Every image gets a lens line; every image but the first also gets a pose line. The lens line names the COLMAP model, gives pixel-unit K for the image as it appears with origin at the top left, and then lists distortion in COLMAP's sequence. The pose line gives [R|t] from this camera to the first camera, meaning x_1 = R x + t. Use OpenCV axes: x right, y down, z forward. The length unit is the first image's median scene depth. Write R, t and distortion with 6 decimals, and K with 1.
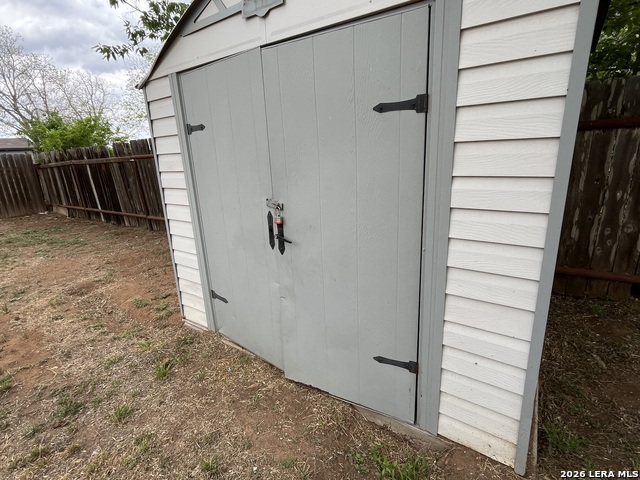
lens RADIAL K [[319.8, 0, 319.7], [0, 319.8, 241.9], [0, 0, 1]] dist [-0.007385, -0.000740]
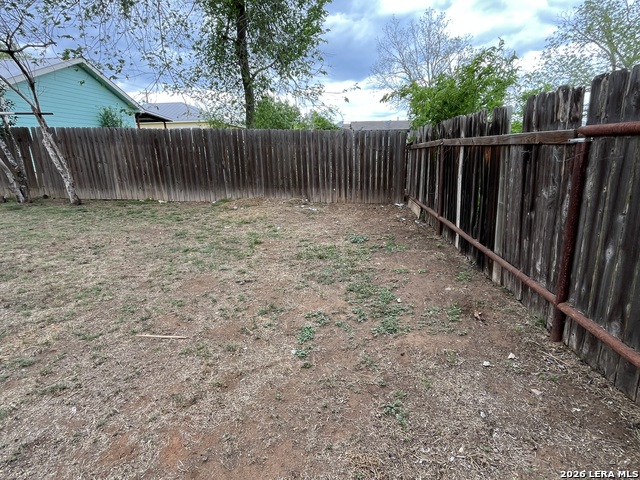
lens RADIAL K [[319.8, 0, 320.2], [0, 319.8, 239.4], [0, 0, 1]] dist [-0.007385, -0.000740]
pose [[0.500318, 0.273786, -0.821415, -0.332273], [-0.236870, 0.955779, 0.174296, -0.119711], [0.832811, 0.107365, 0.543046, 0.479511]]
